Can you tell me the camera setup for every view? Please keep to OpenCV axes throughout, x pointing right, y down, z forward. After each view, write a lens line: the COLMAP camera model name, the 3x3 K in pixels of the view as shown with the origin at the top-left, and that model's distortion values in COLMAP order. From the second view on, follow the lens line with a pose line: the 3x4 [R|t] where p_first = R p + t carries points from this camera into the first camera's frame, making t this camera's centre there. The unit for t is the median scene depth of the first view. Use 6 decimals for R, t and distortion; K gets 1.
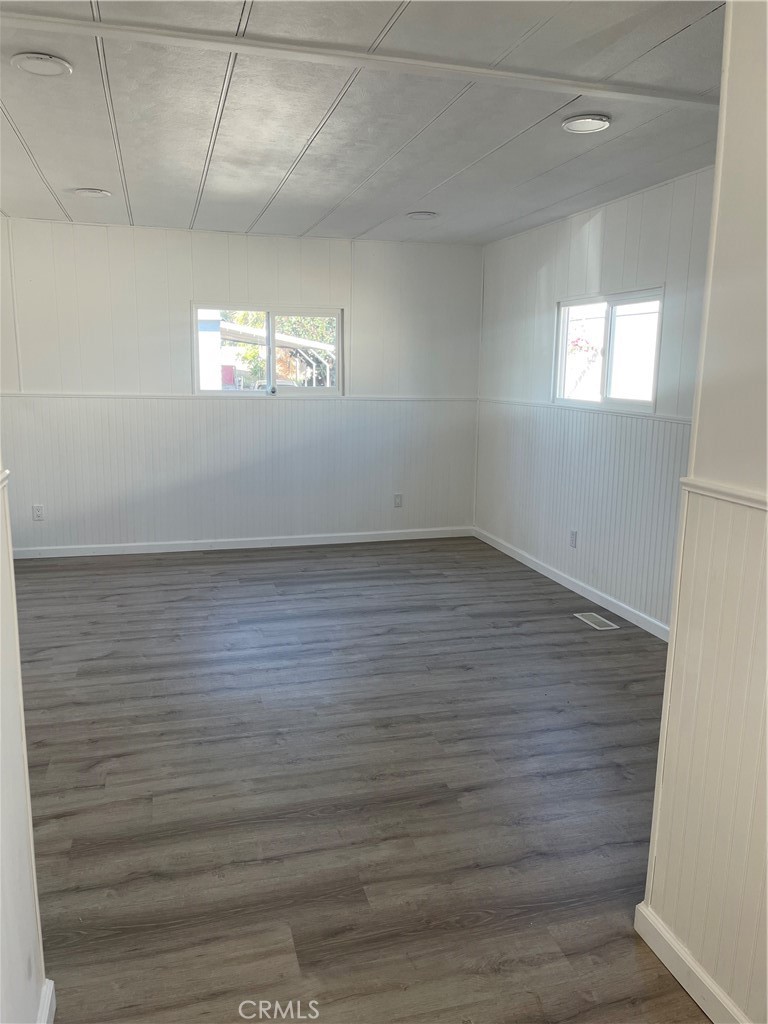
lens RADIAL K [[772.0, 0, 386.0], [0, 772.0, 514.7], [0, 0, 1]] dist [0.048970, -0.059672]
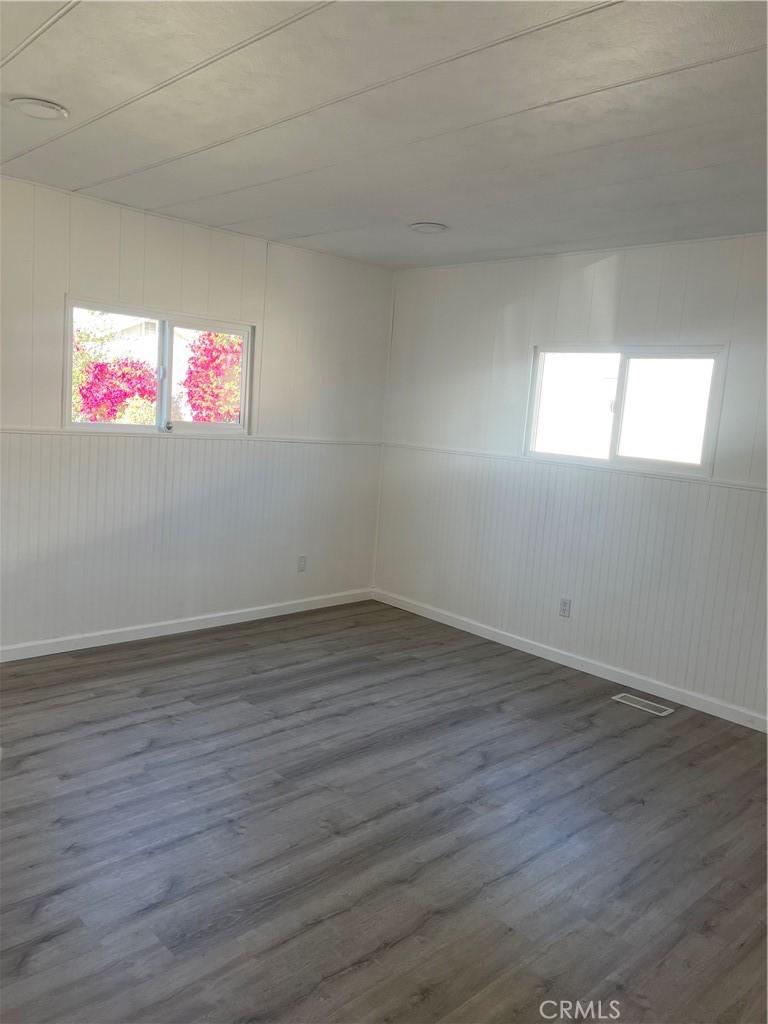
lens RADIAL K [[772.0, 0, 381.6], [0, 772.0, 506.4], [0, 0, 1]] dist [0.048970, -0.059672]
pose [[0.884297, -0.009216, 0.466834, -0.381350], [0.027509, 0.999097, -0.032385, -0.065843], [-0.466114, 0.041480, 0.883752, 0.306776]]
